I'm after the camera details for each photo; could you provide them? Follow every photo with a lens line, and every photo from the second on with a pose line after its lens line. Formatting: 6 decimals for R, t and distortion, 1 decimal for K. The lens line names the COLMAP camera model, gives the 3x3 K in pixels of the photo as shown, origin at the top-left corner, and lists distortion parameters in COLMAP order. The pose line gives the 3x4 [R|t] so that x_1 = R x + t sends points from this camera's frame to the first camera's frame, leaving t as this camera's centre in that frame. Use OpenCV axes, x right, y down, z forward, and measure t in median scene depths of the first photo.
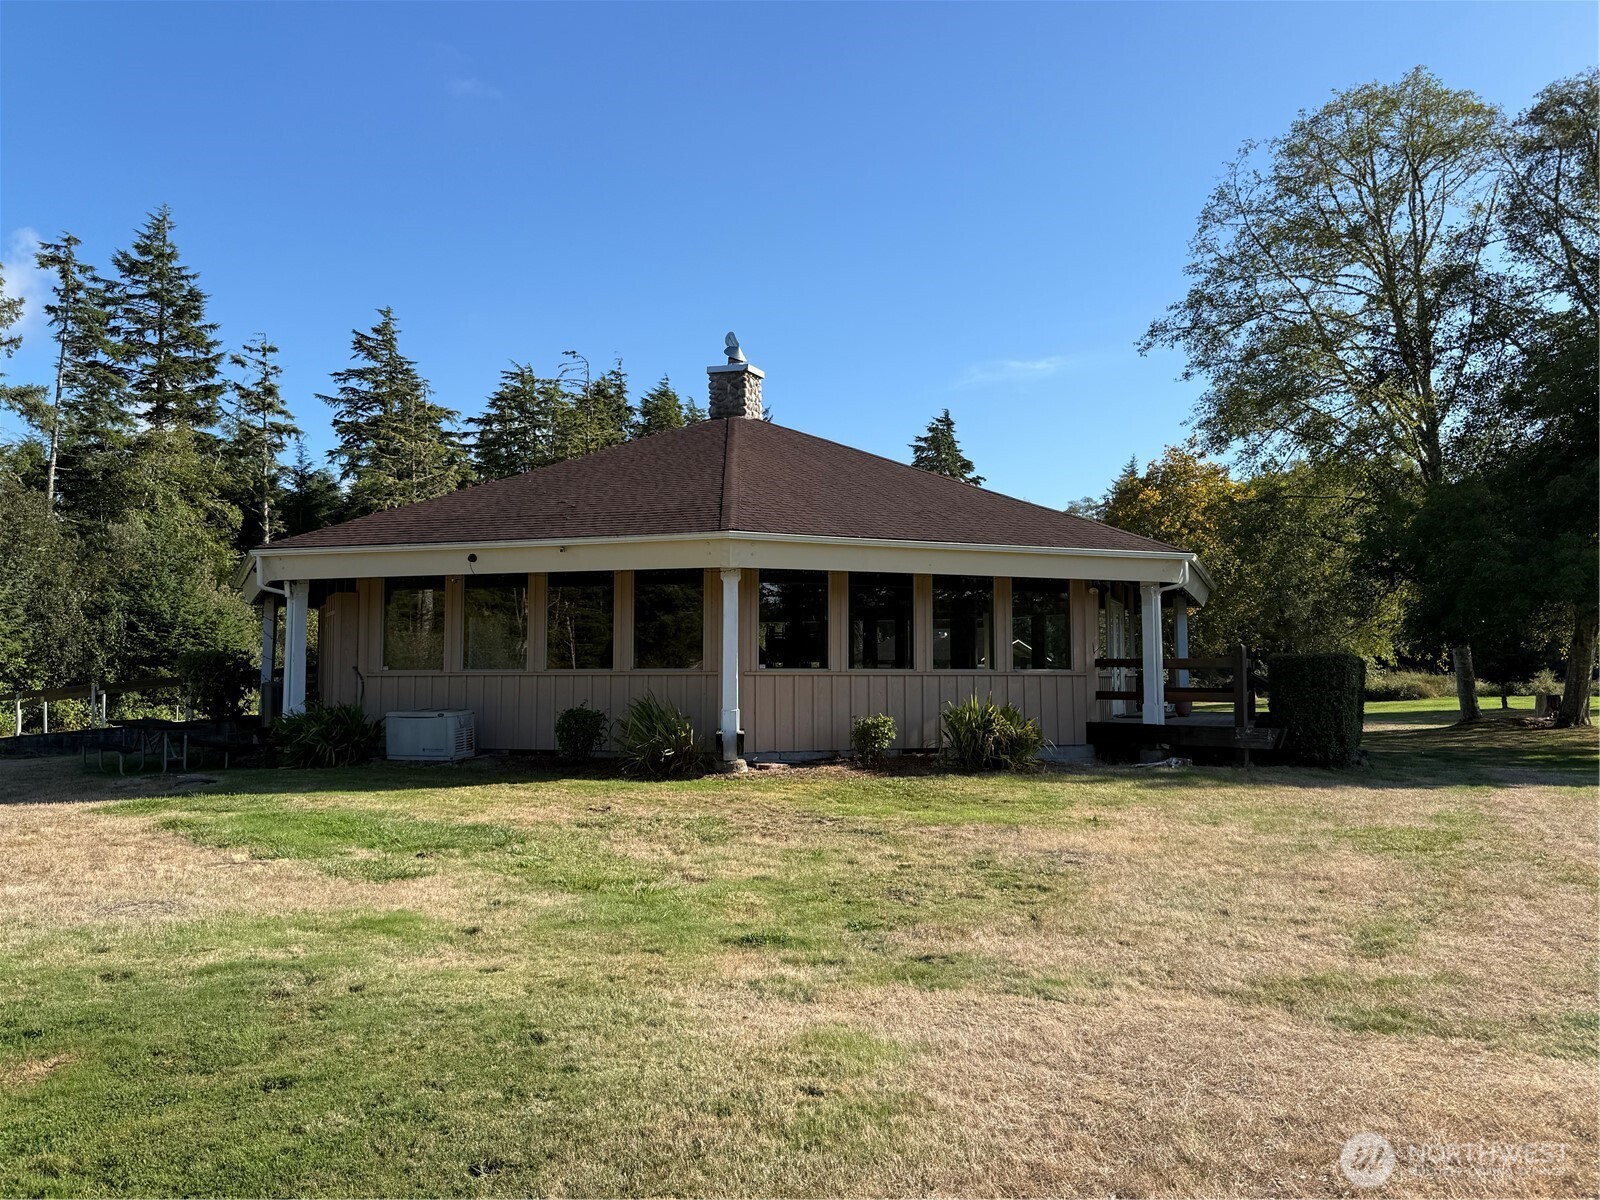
lens RADIAL K [[1290.3, 0, 797.3], [0, 1290.3, 599.1], [0, 0, 1]] dist [0.070685, -0.073989]
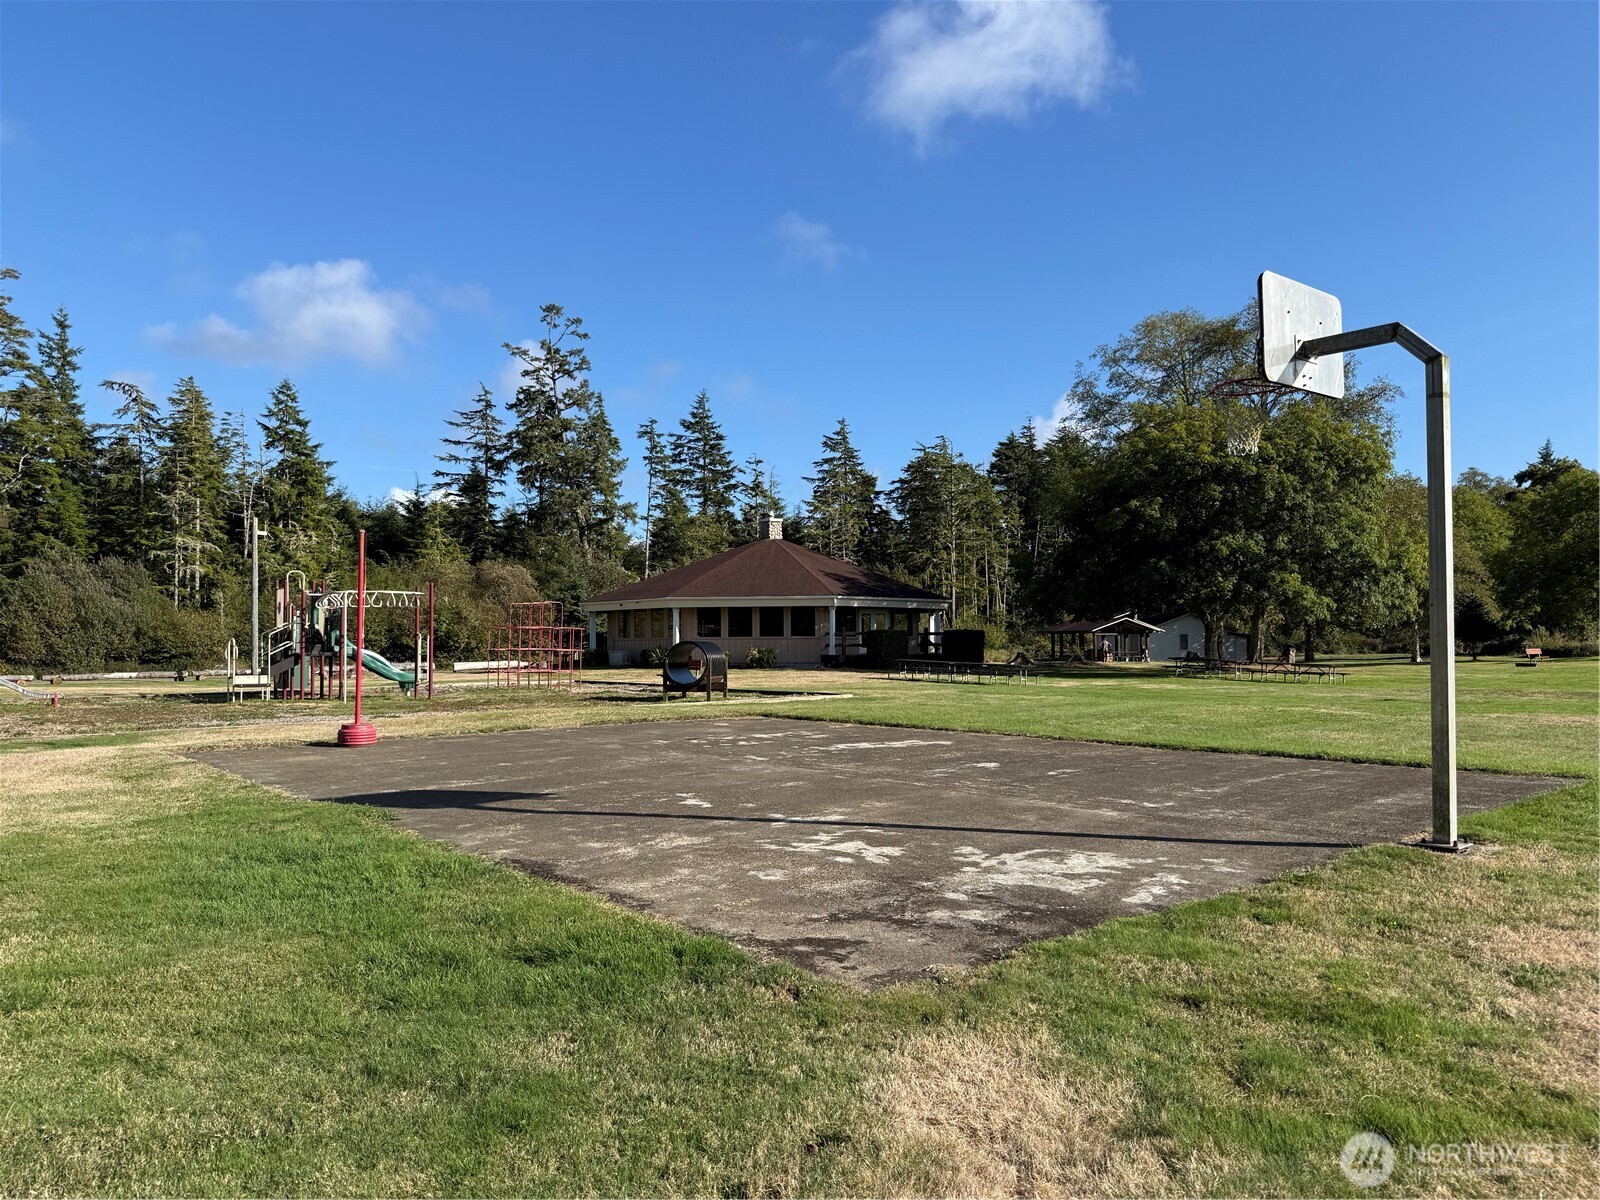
lens RADIAL K [[1098.5, 0, 841.6], [0, 1098.5, 622.6], [0, 0, 1]] dist [-0.003479, -0.024118]
pose [[0.901434, -0.015976, -0.432622, 0.353545], [0.031683, 0.999074, 0.029121, -0.012442], [0.431756, -0.039957, 0.901105, -0.319238]]
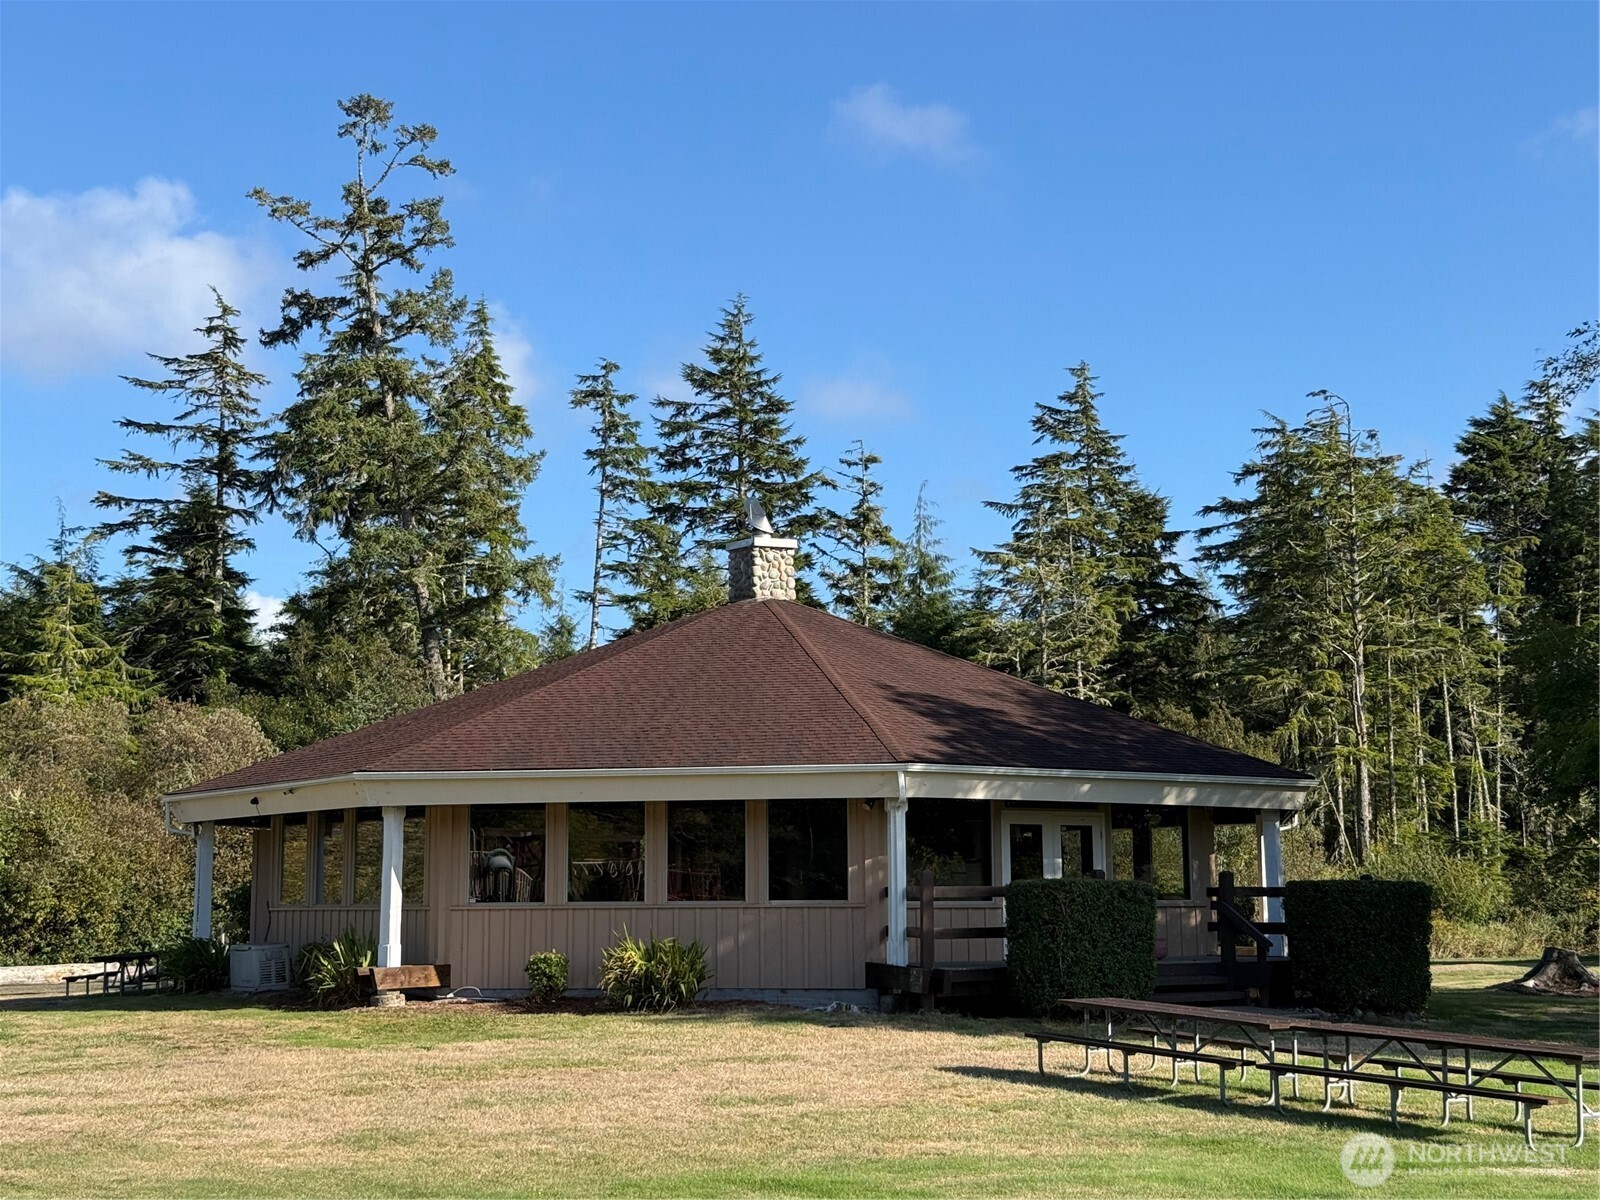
lens RADIAL K [[2248.2, 0, 803.6], [0, 2248.2, 593.9], [0, 0, 1]] dist [0.069406, 0.000000]
pose [[0.827078, -0.080406, -0.556306, 0.276744], [0.037126, 0.995369, -0.088670, -0.004574], [0.560859, 0.052683, 0.826233, -0.070980]]
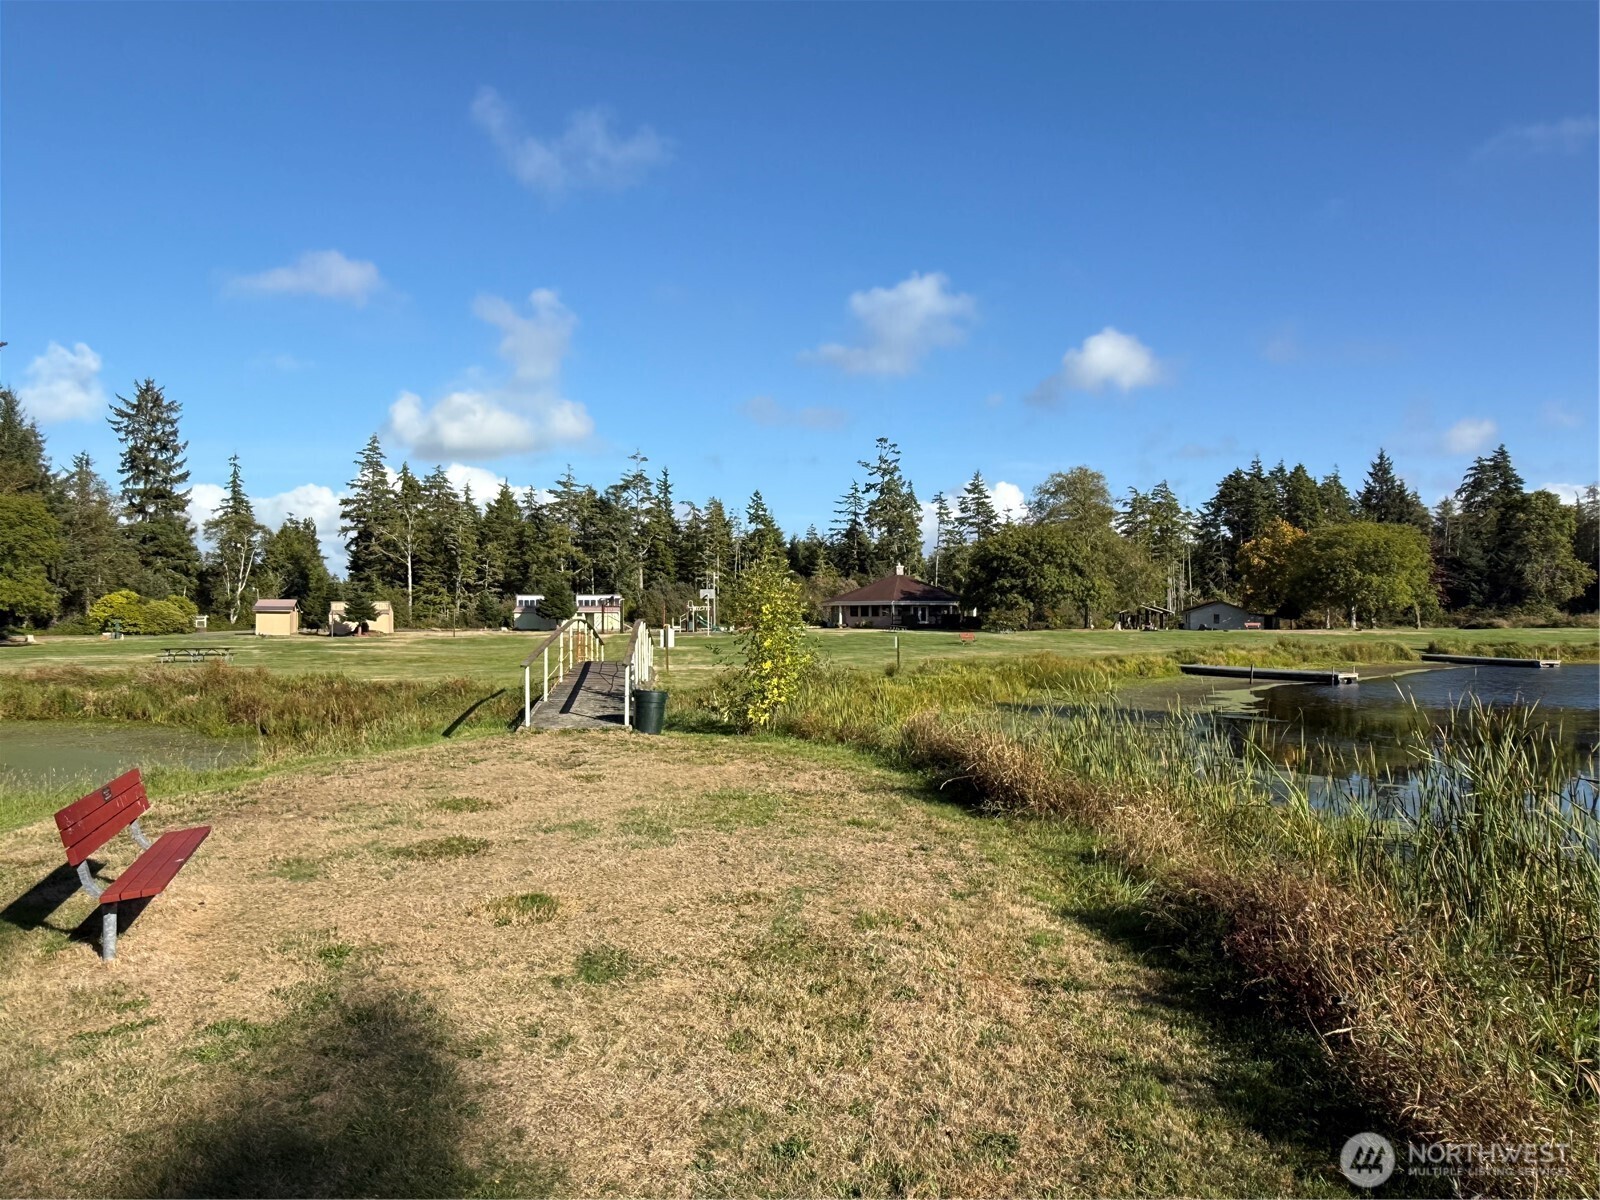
lens RADIAL K [[1062.0, 0, 804.1], [0, 1062.0, 605.9], [0, 0, 1]] dist [0.003778, -0.000144]
pose [[0.565674, -0.013834, -0.824513, 1.369133], [0.047737, 0.998732, 0.015994, -0.035405], [0.823246, -0.048407, 0.565618, -0.791821]]
